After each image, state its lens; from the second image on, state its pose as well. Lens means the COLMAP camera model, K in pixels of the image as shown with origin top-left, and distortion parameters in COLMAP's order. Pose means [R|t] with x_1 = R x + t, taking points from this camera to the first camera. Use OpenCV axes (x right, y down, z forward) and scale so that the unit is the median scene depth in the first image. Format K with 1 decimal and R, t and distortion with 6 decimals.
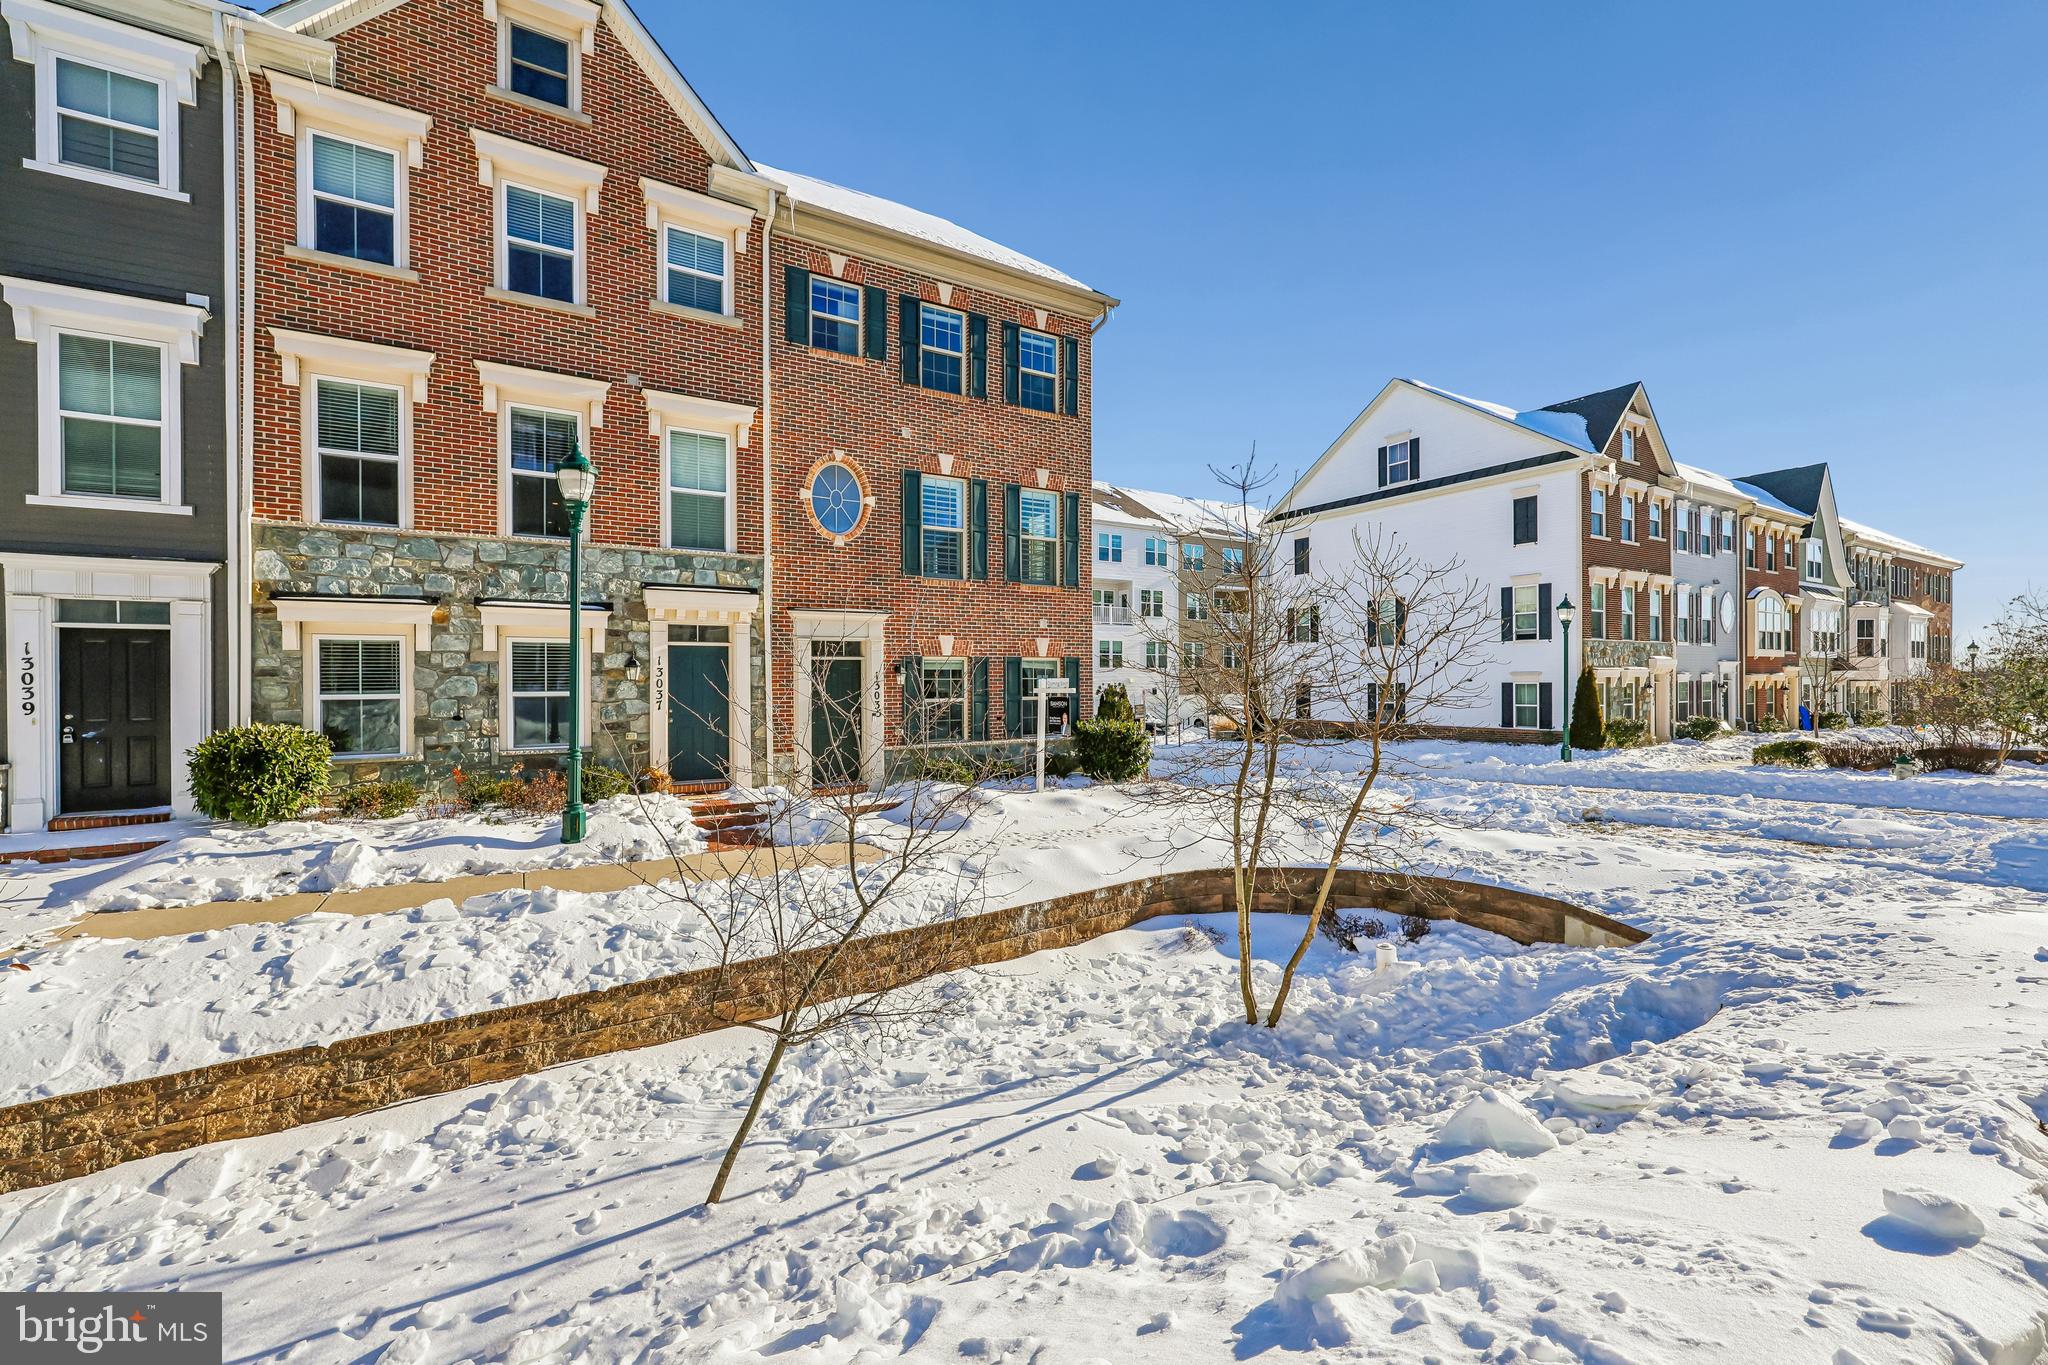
lens RADIAL K [[823.2, 0, 1036.7], [0, 823.2, 690.6], [0, 0, 1]] dist [-0.001794, 0.000495]
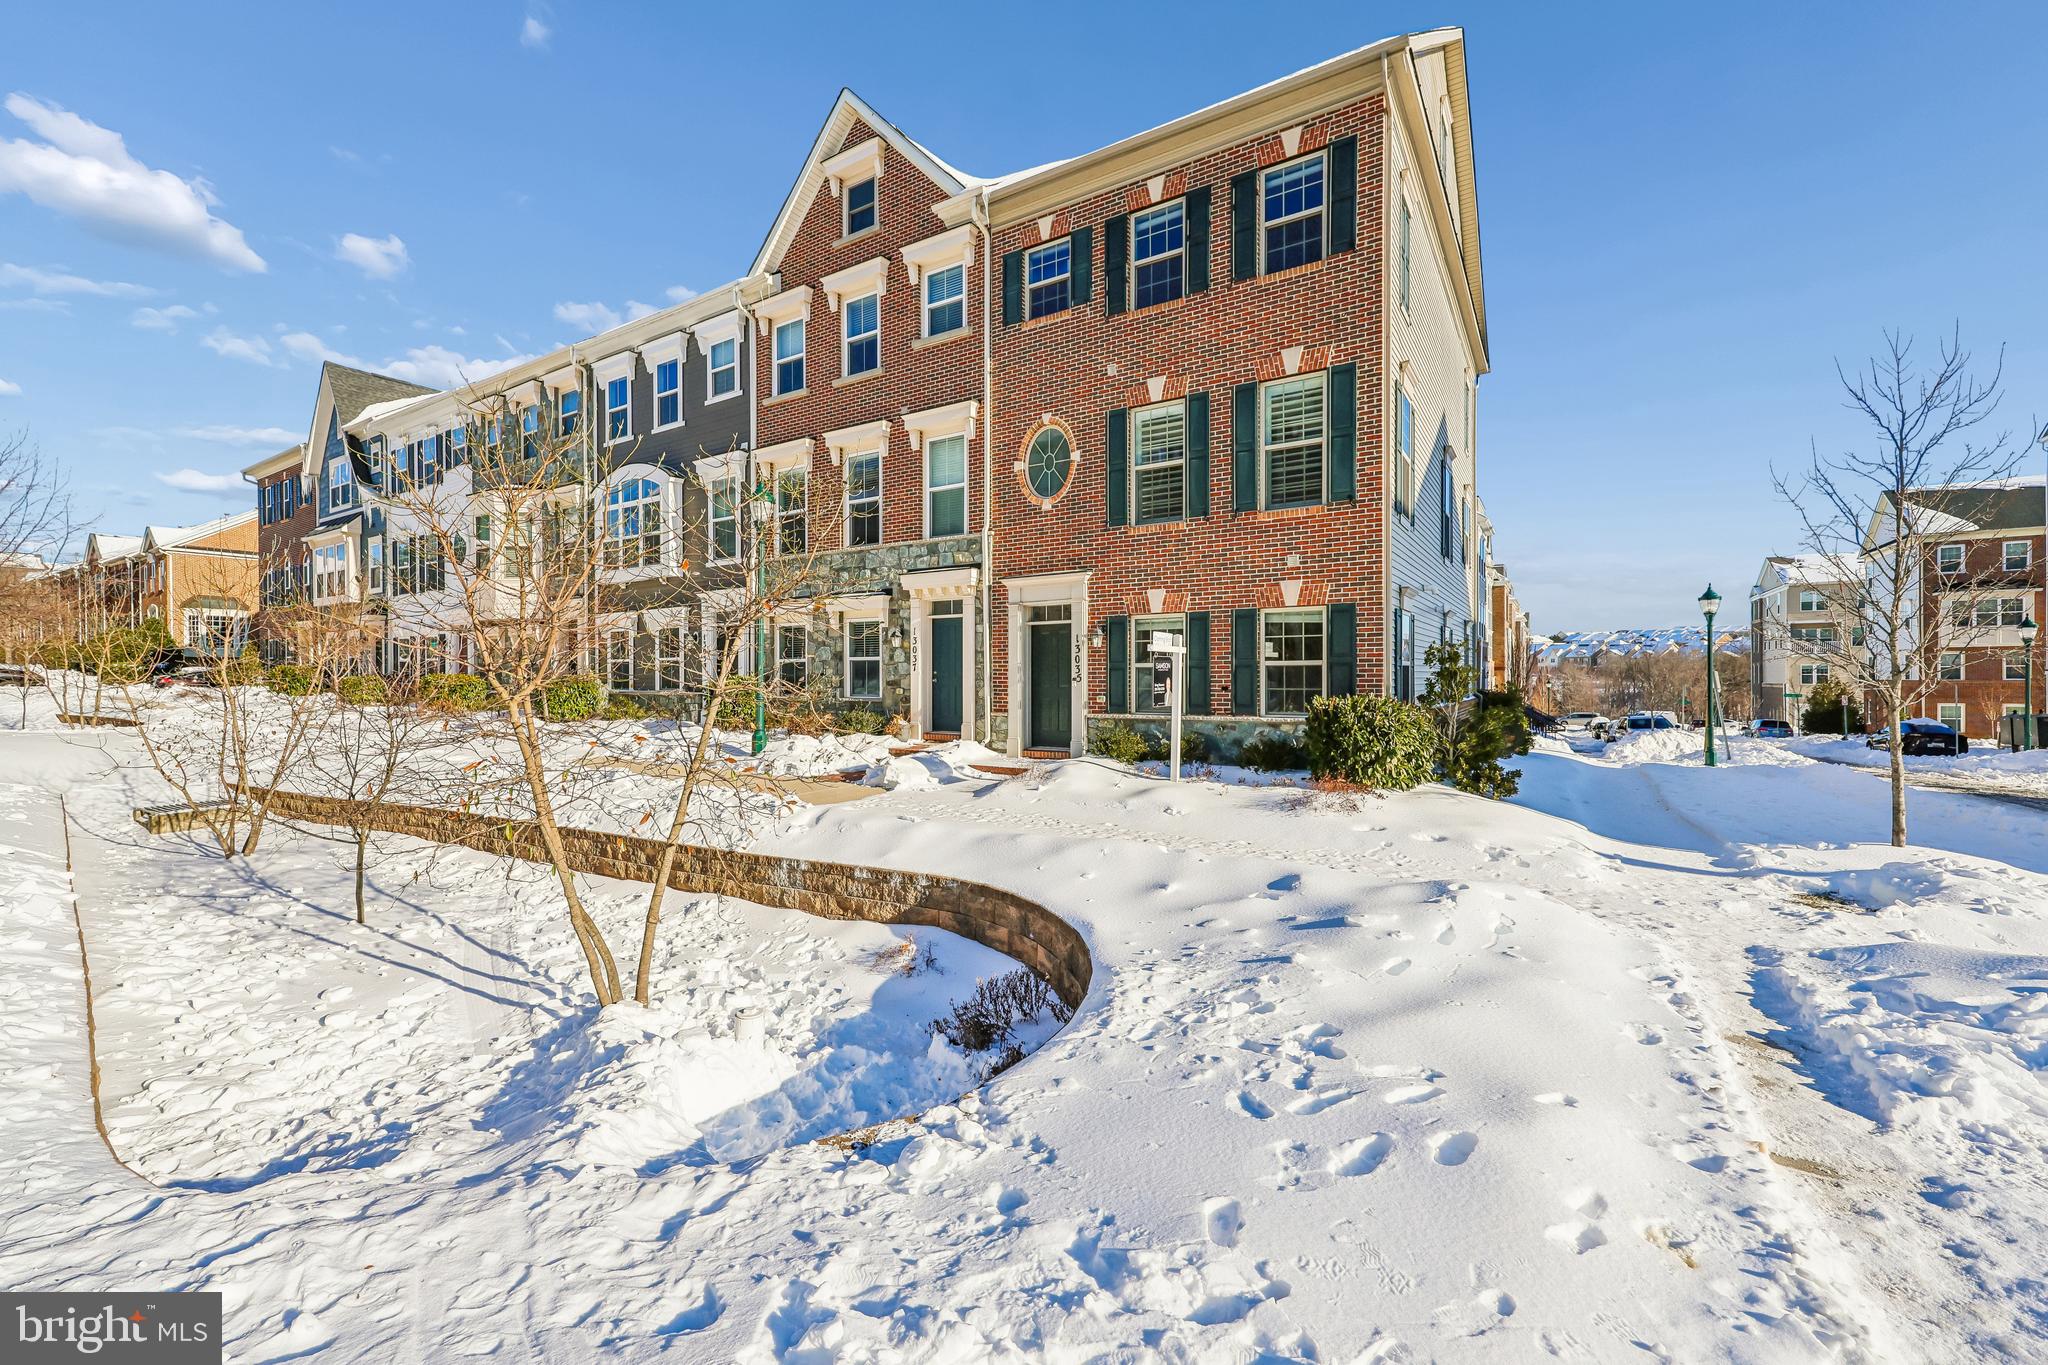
lens RADIAL K [[823.2, 0, 1036.7], [0, 823.2, 690.6], [0, 0, 1]] dist [-0.001794, 0.000495]
pose [[0.429818, 0.018862, -0.902719, 0.720781], [-0.008360, 0.999822, 0.016910, 0.029454], [0.902877, 0.000278, 0.429899, 0.609985]]
